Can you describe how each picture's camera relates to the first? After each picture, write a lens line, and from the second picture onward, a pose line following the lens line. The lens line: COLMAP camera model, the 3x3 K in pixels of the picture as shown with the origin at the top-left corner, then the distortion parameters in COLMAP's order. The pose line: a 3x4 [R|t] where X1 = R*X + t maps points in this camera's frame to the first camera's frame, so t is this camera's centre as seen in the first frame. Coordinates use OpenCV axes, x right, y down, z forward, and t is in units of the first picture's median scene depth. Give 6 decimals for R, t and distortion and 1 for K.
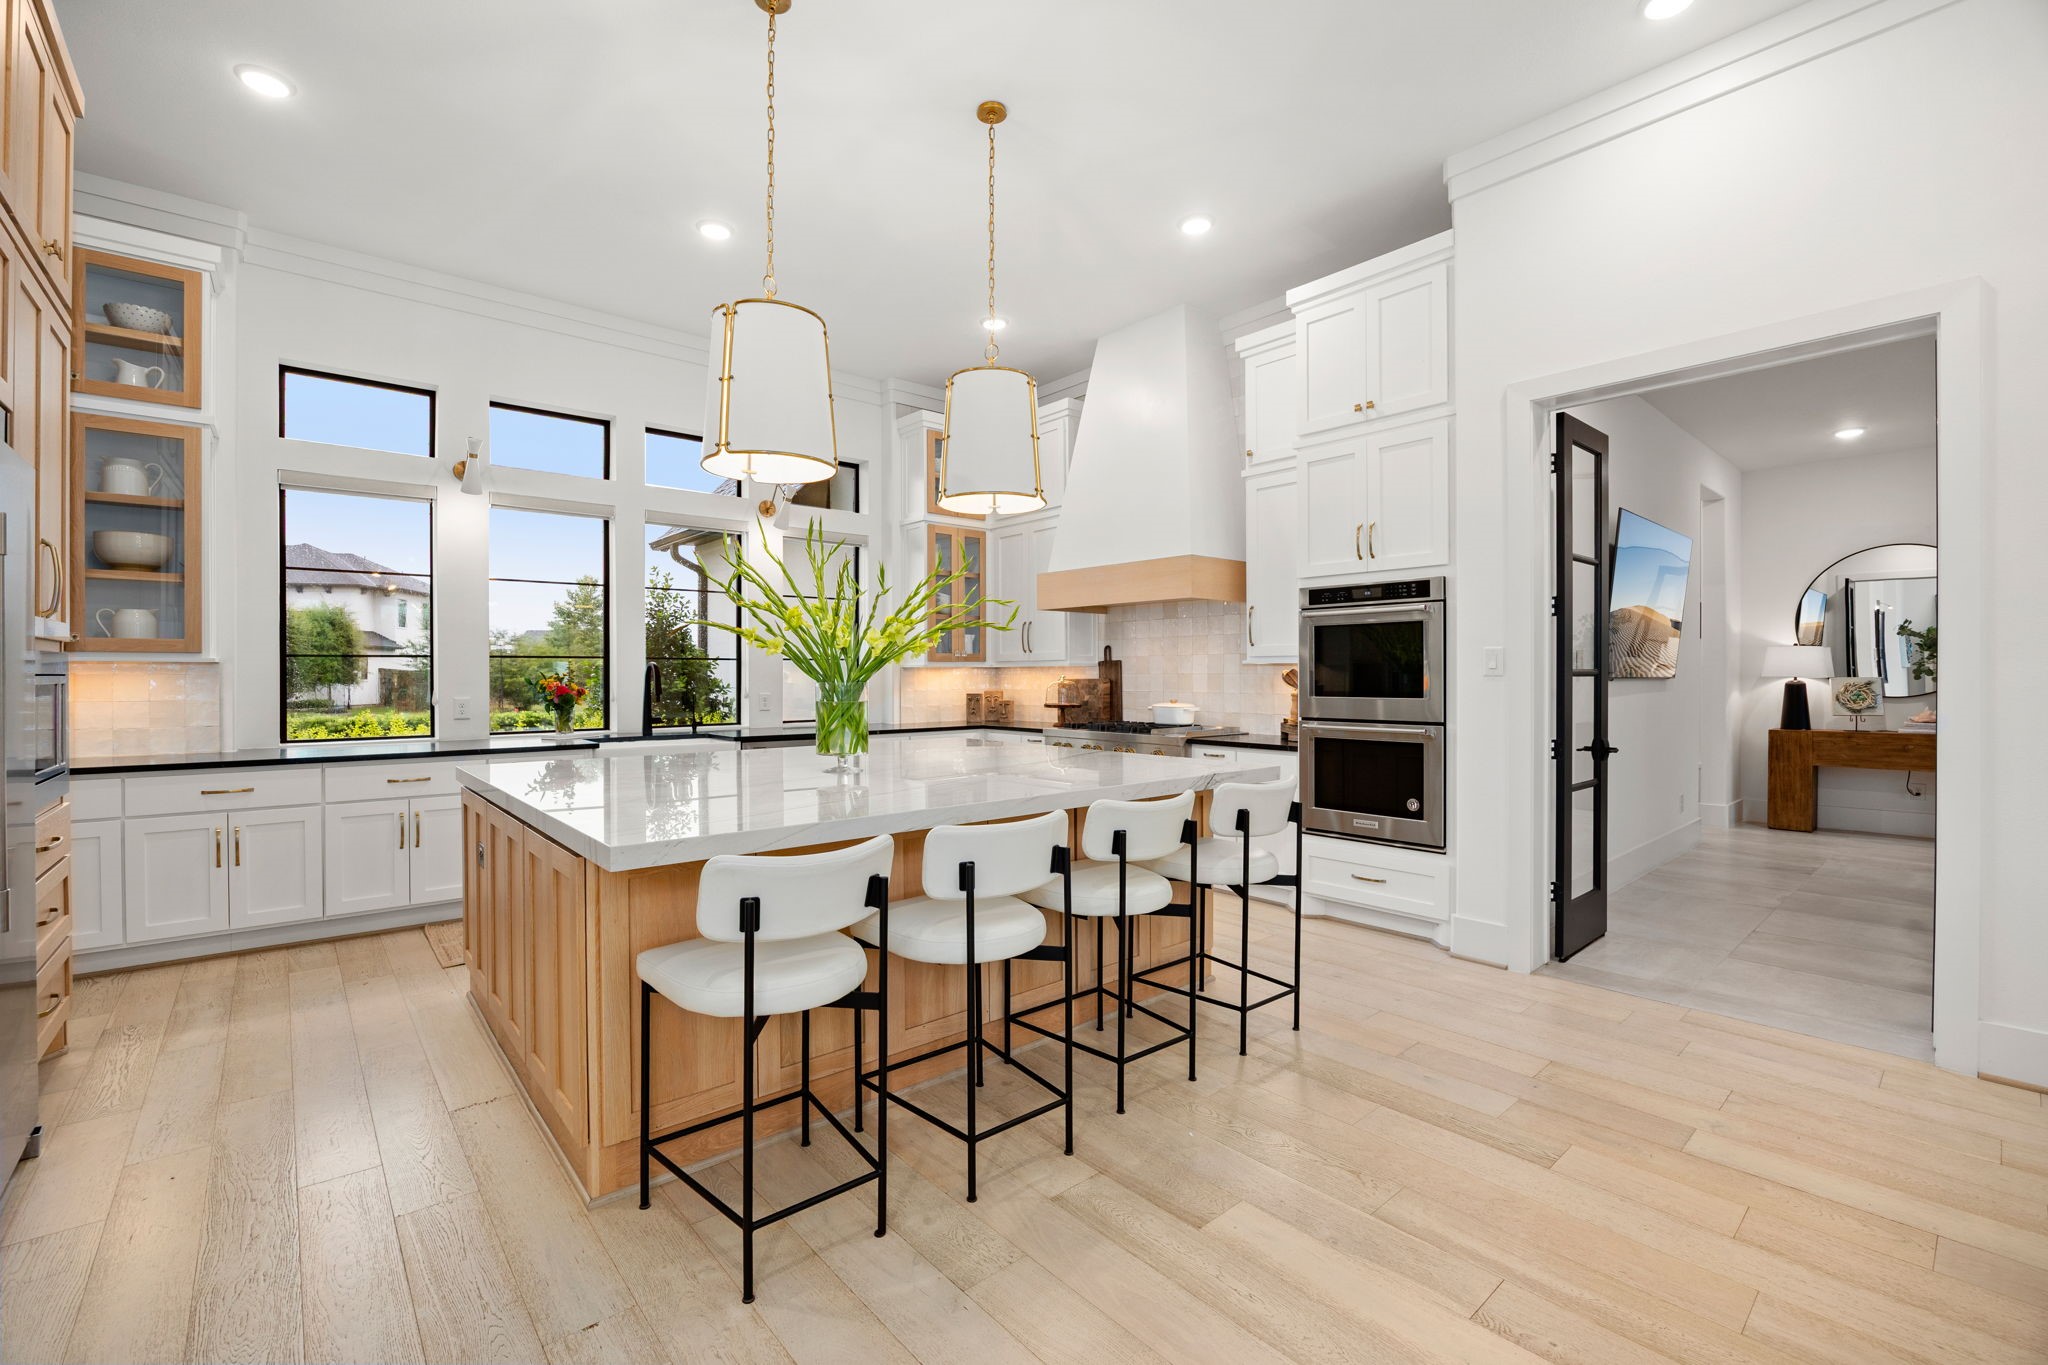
lens RADIAL K [[856.4, 0, 1024.0], [0, 856.4, 682.5], [0, 0, 1]] dist [-0.001123, -0.000028]
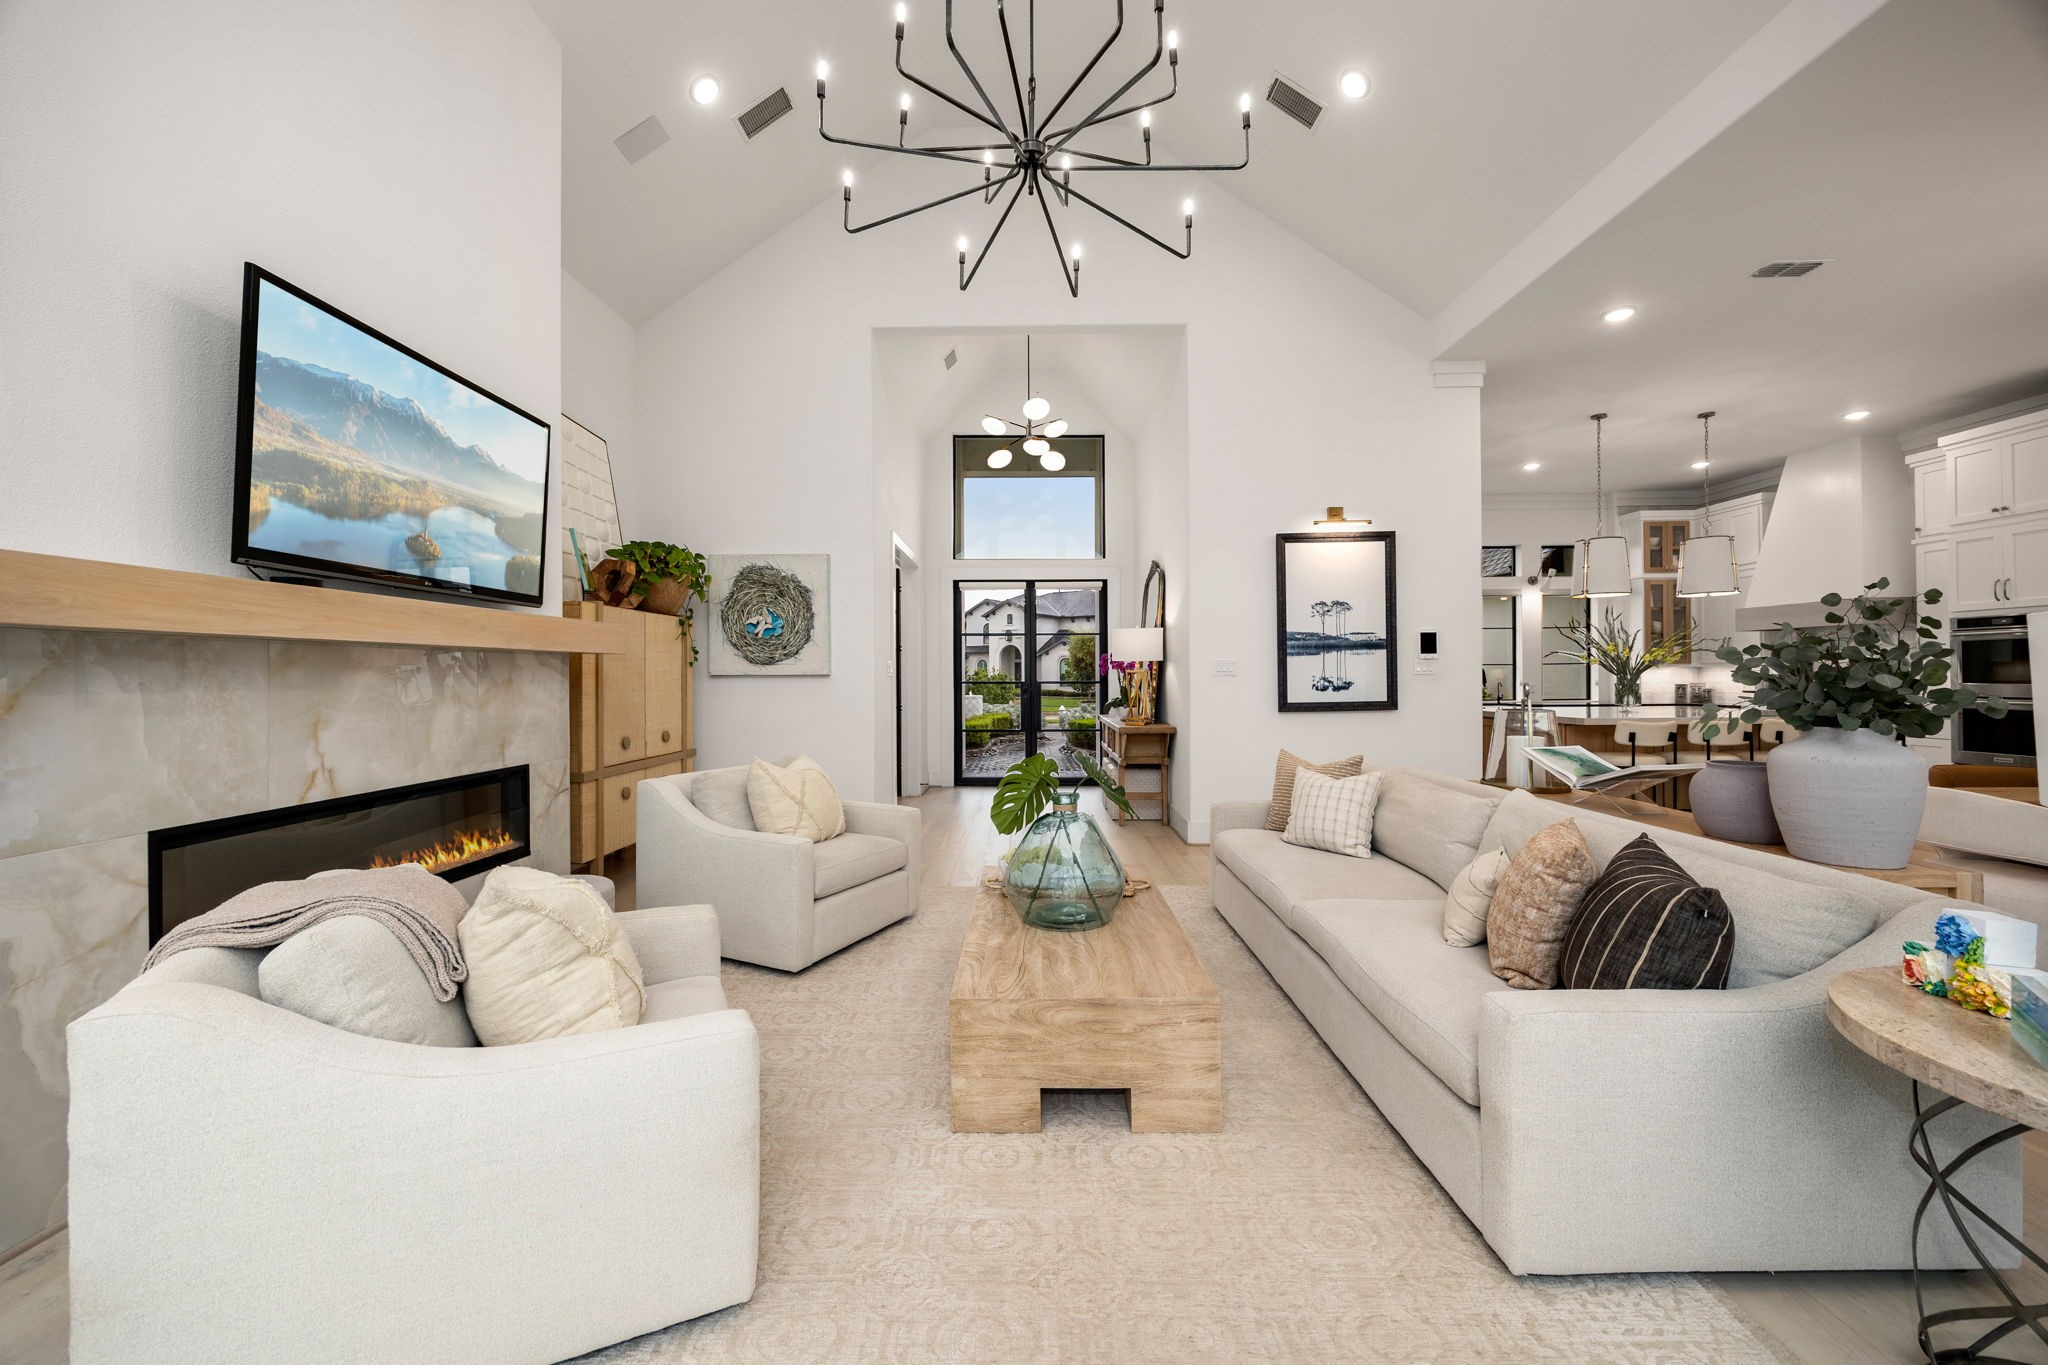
lens RADIAL K [[787.9, 0, 1025.7], [0, 787.9, 672.5], [0, 0, 1]] dist [-0.000452, 0.000022]
pose [[0.755445, -0.009000, -0.655150, -0.028342], [0.001142, 0.999922, -0.012419, 0.010633], [0.655211, 0.008634, 0.755396, -1.151947]]
